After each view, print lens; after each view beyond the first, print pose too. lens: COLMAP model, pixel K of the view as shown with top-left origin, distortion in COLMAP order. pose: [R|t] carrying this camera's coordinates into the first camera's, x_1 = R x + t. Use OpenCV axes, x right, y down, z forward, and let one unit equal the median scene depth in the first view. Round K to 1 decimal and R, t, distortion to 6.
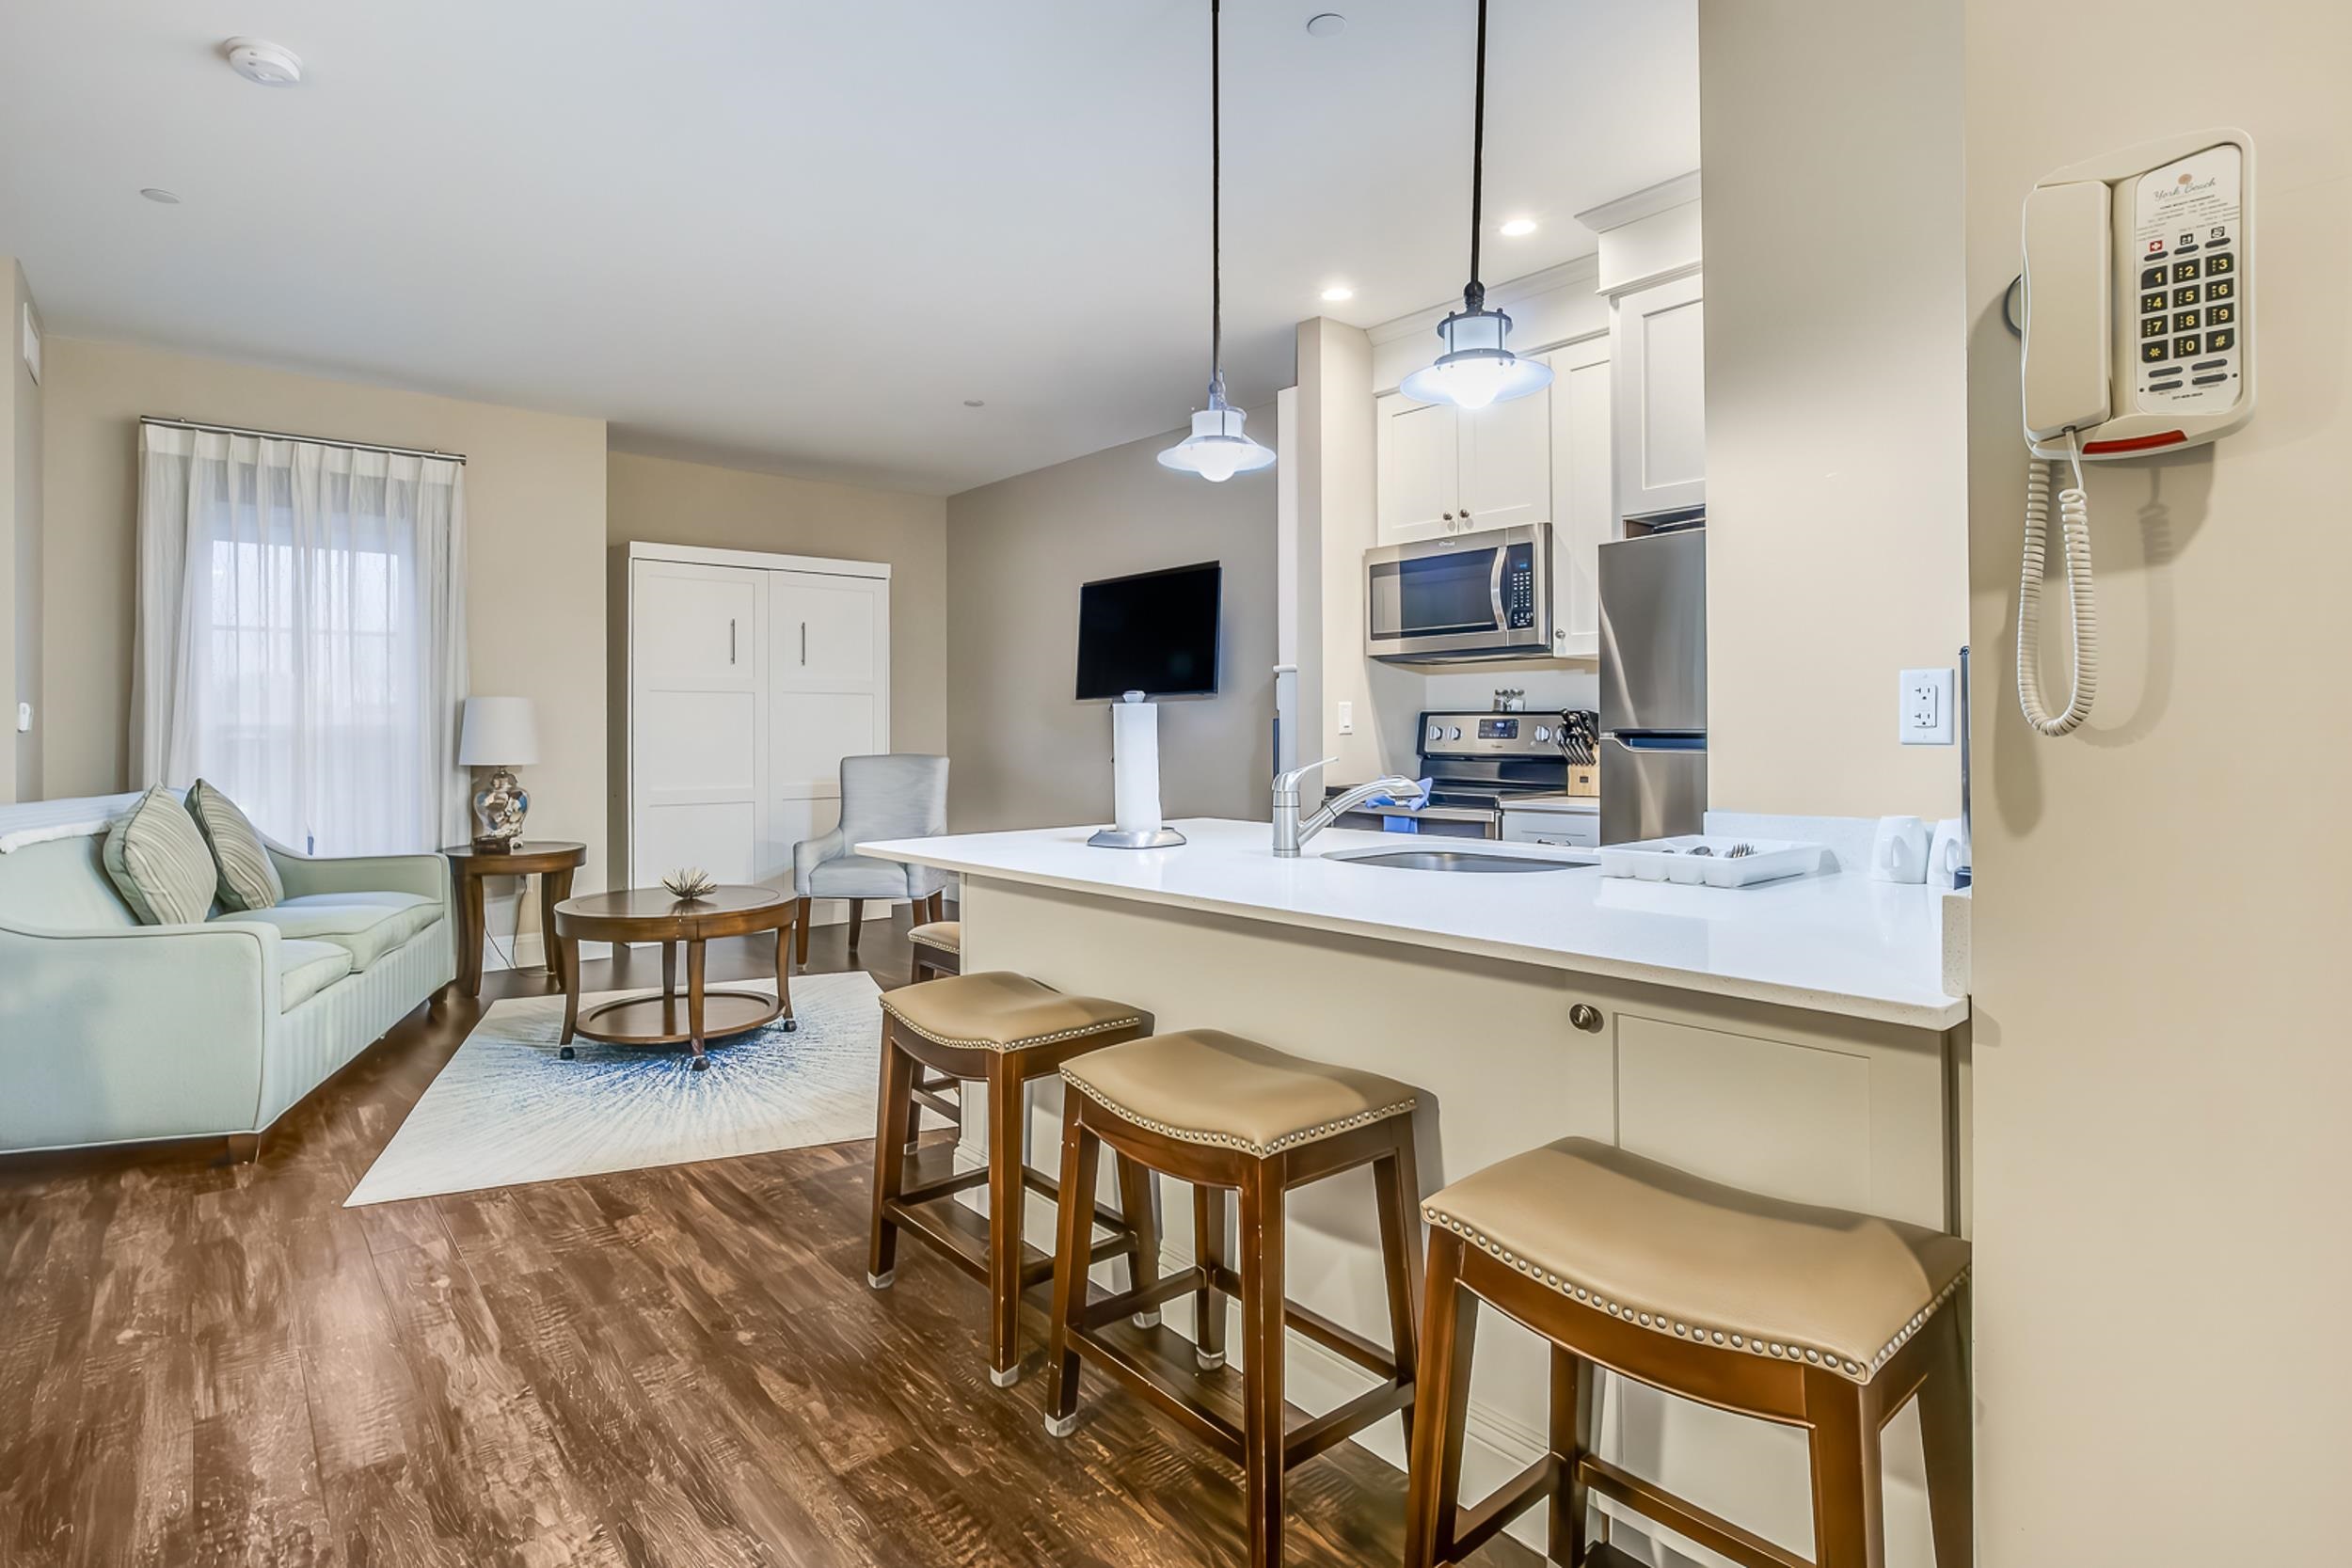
lens RADIAL K [[1179.9, 0, 1177.5], [0, 1179.9, 725.2], [0, 0, 1]] dist [-0.012237, 0.000227]
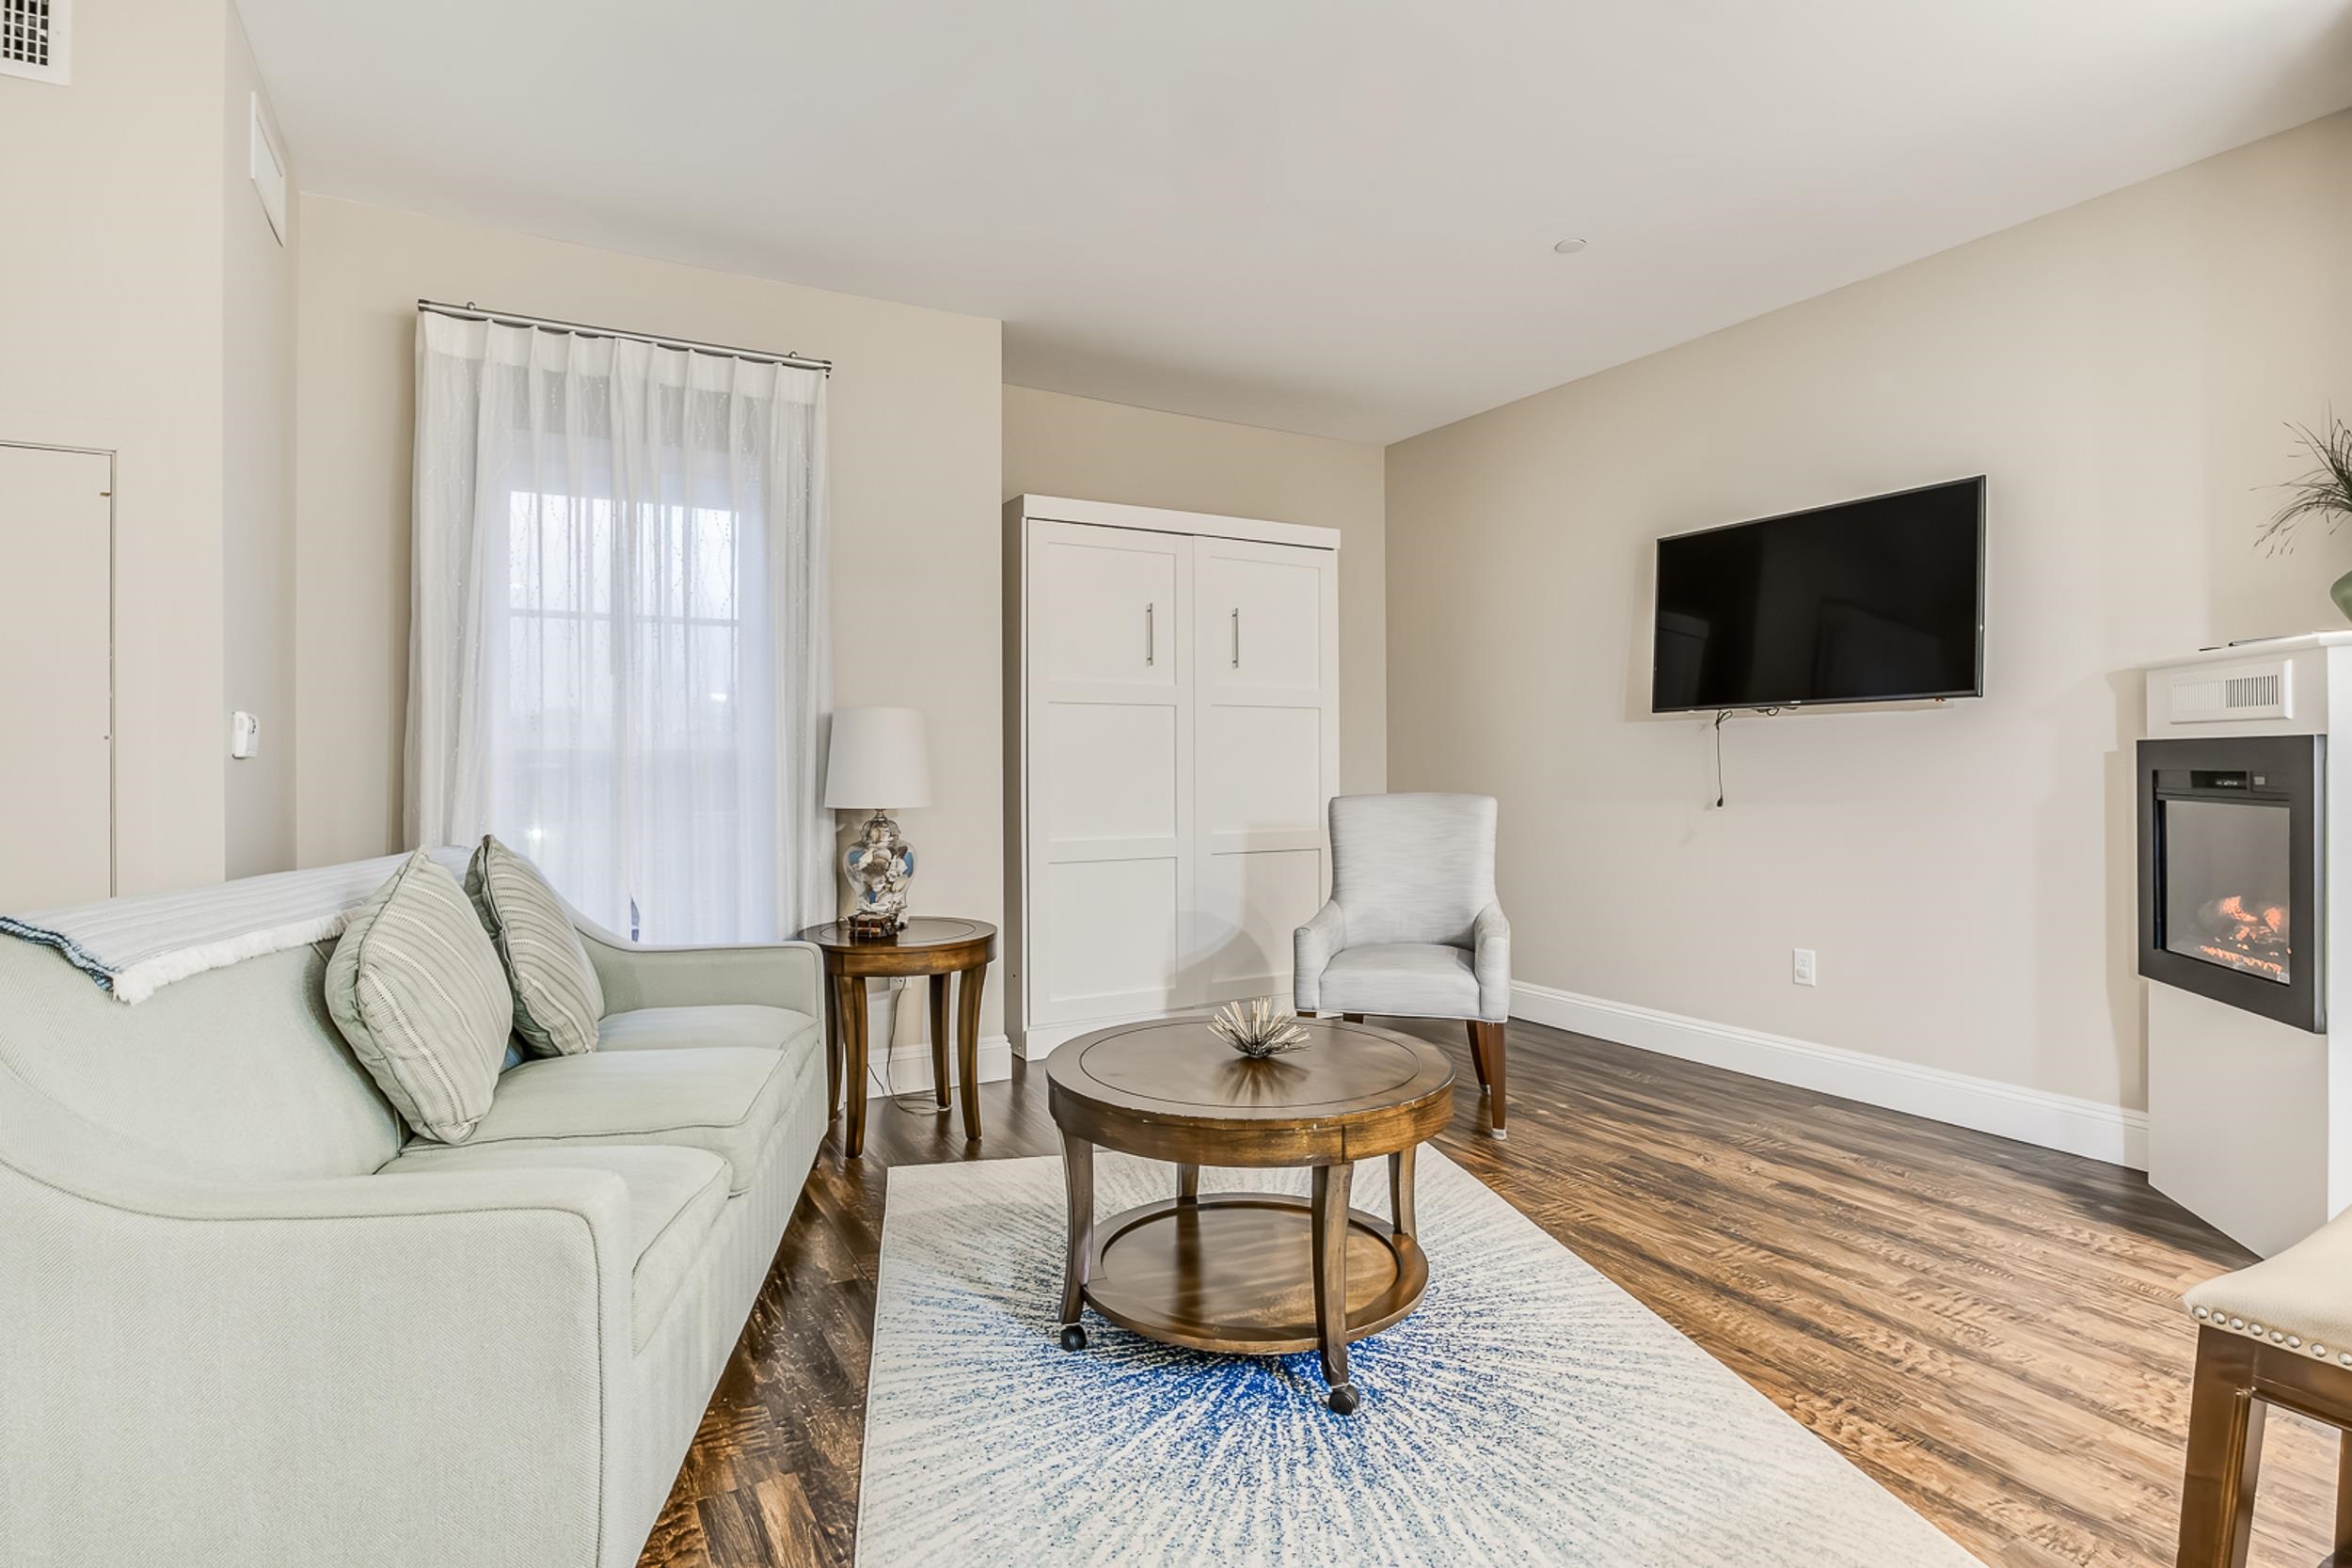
lens RADIAL K [[1189.2, 0, 1168.7], [0, 1189.2, 759.9], [0, 0, 1]] dist [-0.042710, 0.014961]
pose [[0.983019, 0.000936, -0.183501, -0.326093], [-0.000111, 0.999990, 0.004507, 0.003082], [0.183504, -0.004410, 0.983009, 0.403731]]
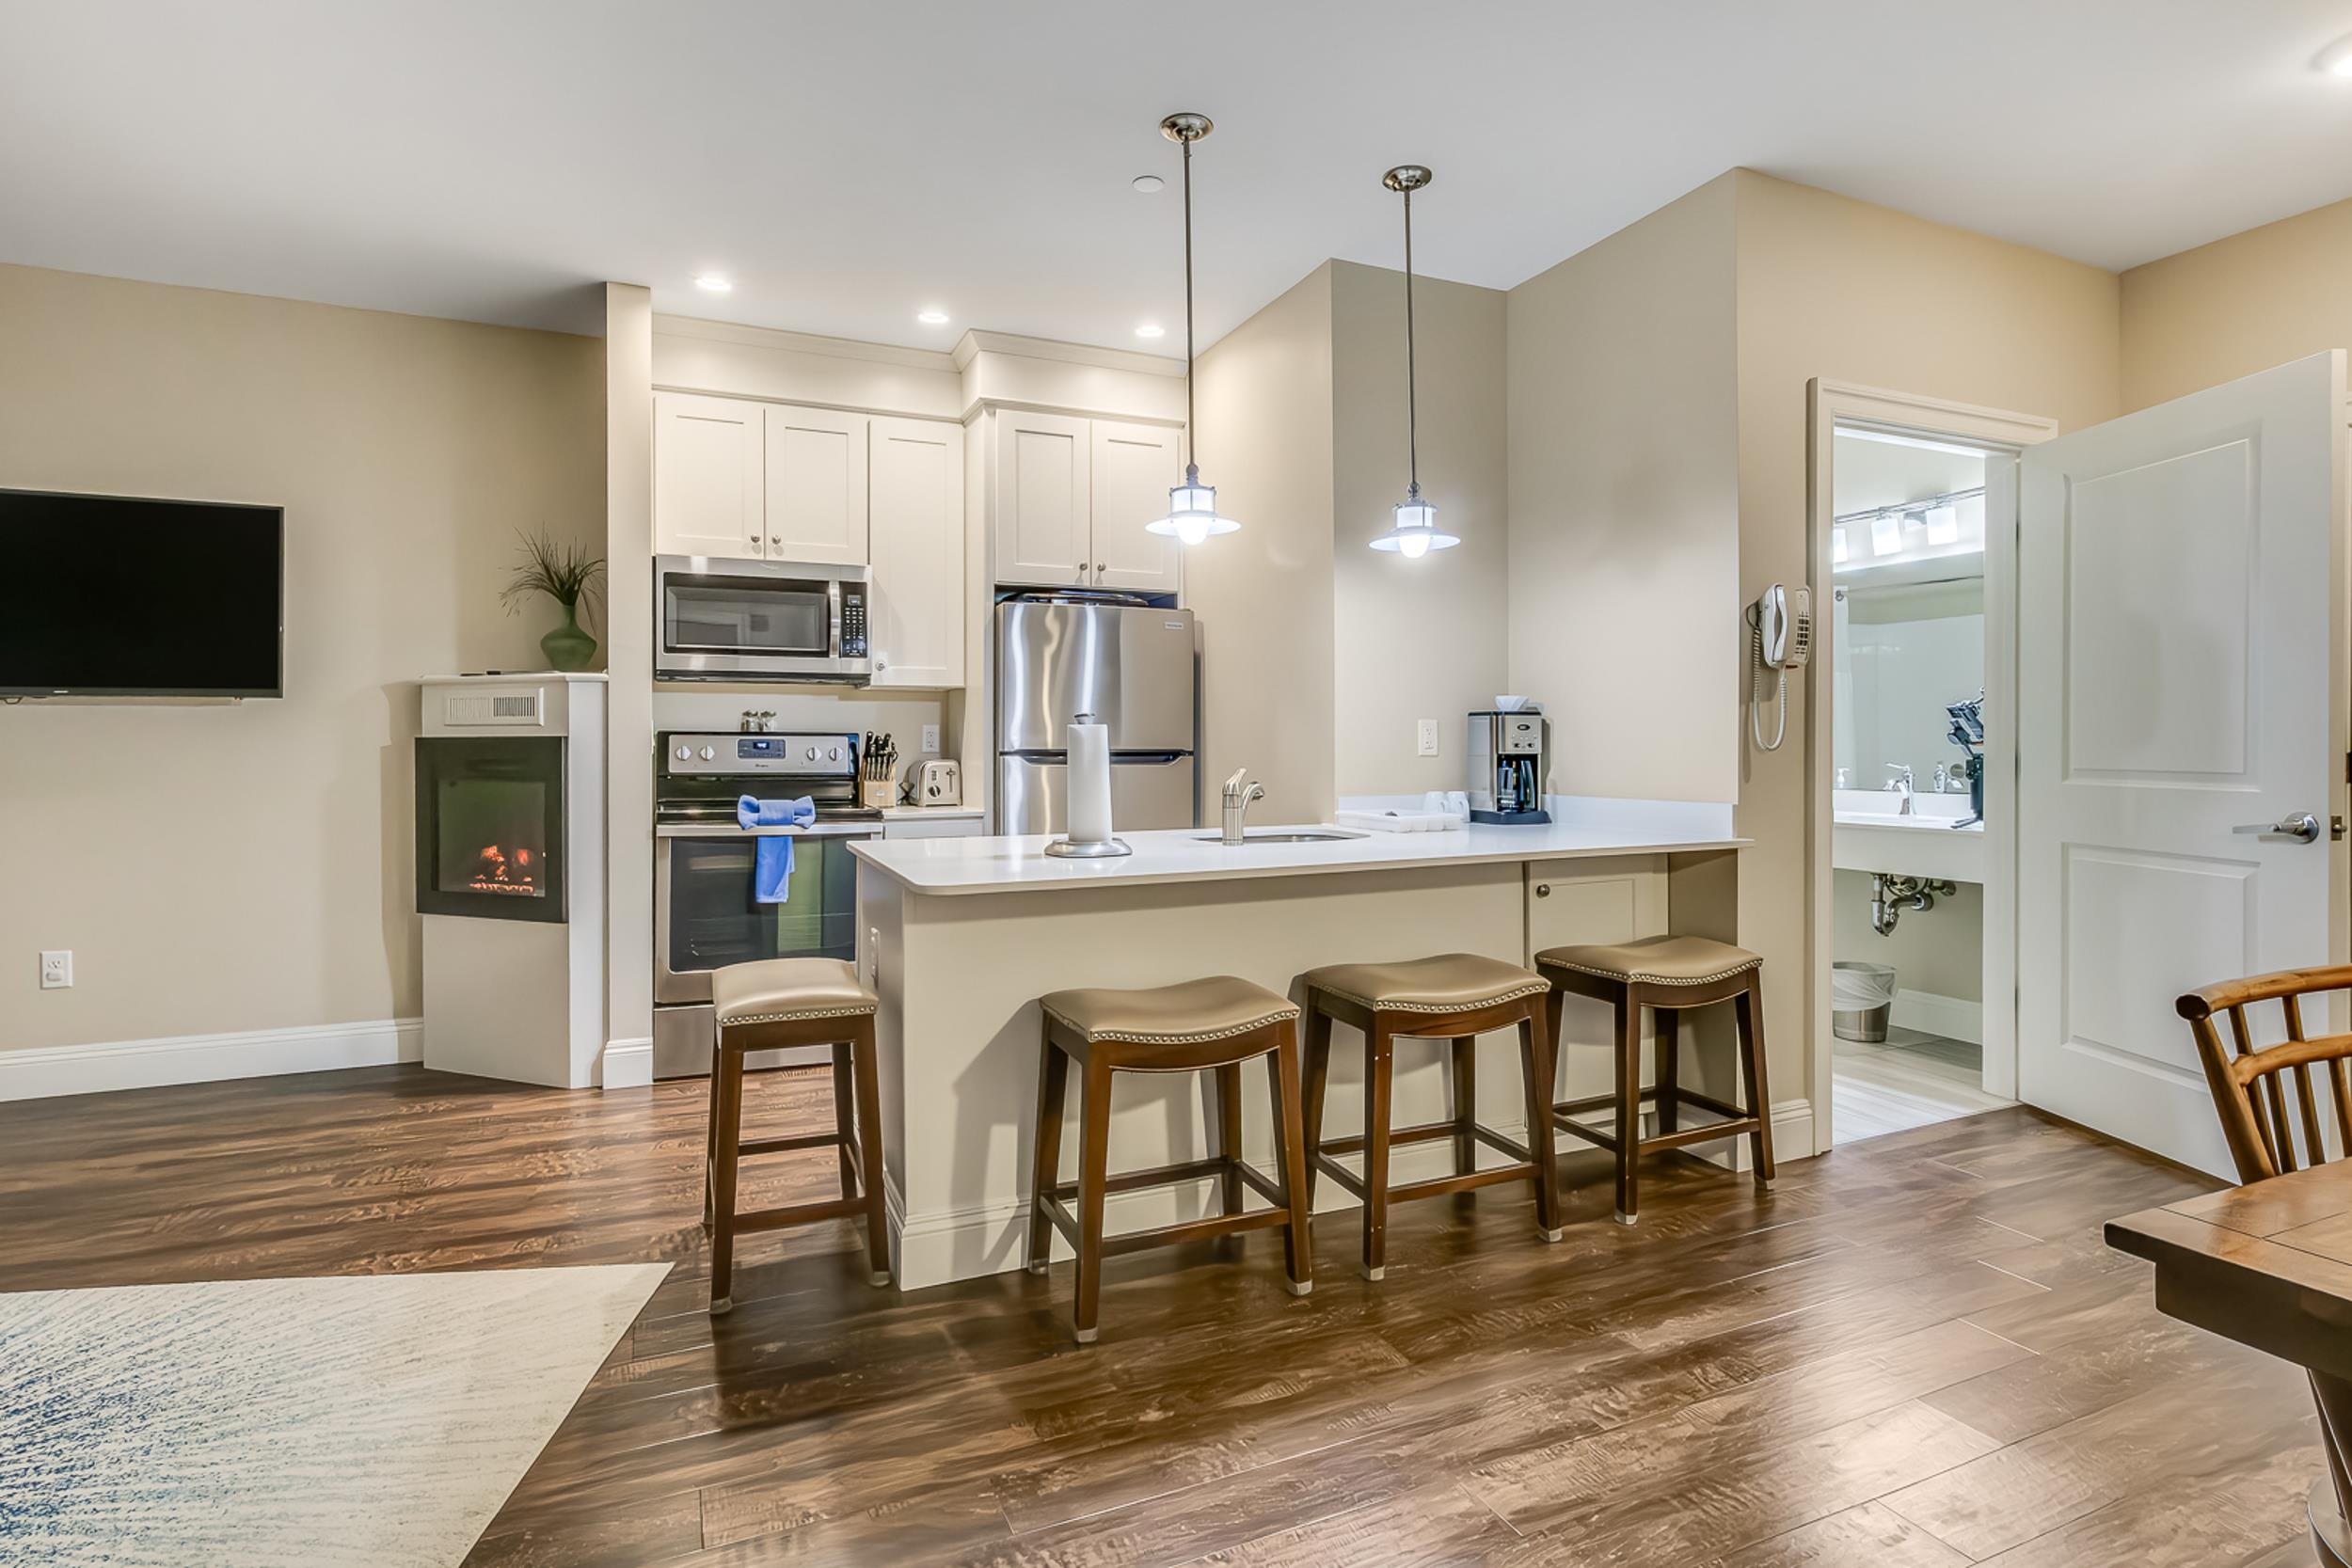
lens RADIAL K [[1165.3, 0, 1177.9], [0, 1165.3, 741.4], [0, 0, 1]] dist [-0.006503, 0.007809]
pose [[0.281586, 0.006480, 0.959514, -0.591664], [-0.002458, 0.999979, -0.006033, 0.001767], [-0.959533, -0.000659, 0.281596, 0.349765]]
